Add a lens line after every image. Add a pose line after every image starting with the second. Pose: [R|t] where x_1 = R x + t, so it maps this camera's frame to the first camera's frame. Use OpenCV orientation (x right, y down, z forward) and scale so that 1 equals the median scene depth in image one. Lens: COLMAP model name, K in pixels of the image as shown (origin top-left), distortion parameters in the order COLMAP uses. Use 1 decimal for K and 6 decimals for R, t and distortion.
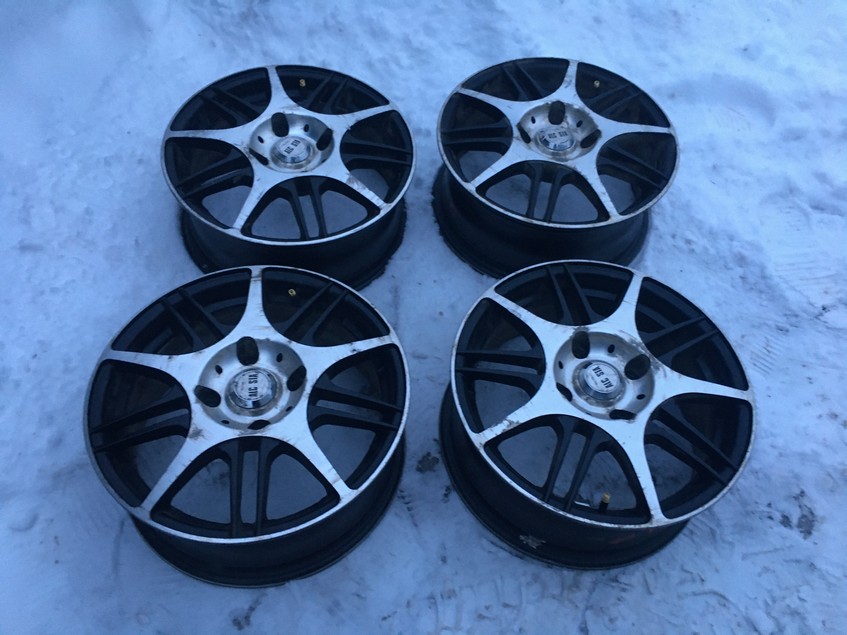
lens RADIAL K [[727.5, 0, 425.4], [0, 727.5, 315.6], [0, 0, 1]] dist [0.069881, -0.103055]
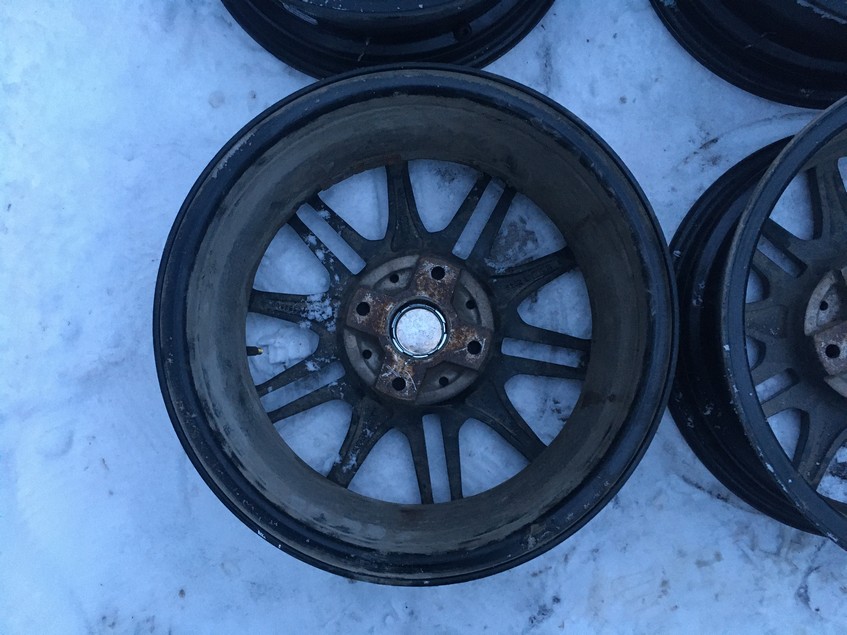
lens RADIAL K [[727.5, 0, 420.4], [0, 727.5, 322.2], [0, 0, 1]] dist [0.069881, -0.103055]
pose [[0.994532, 0.022503, -0.101982, -0.088587], [0.033532, 0.856001, 0.515886, -0.184425], [0.098906, -0.516485, 0.850565, 0.409474]]
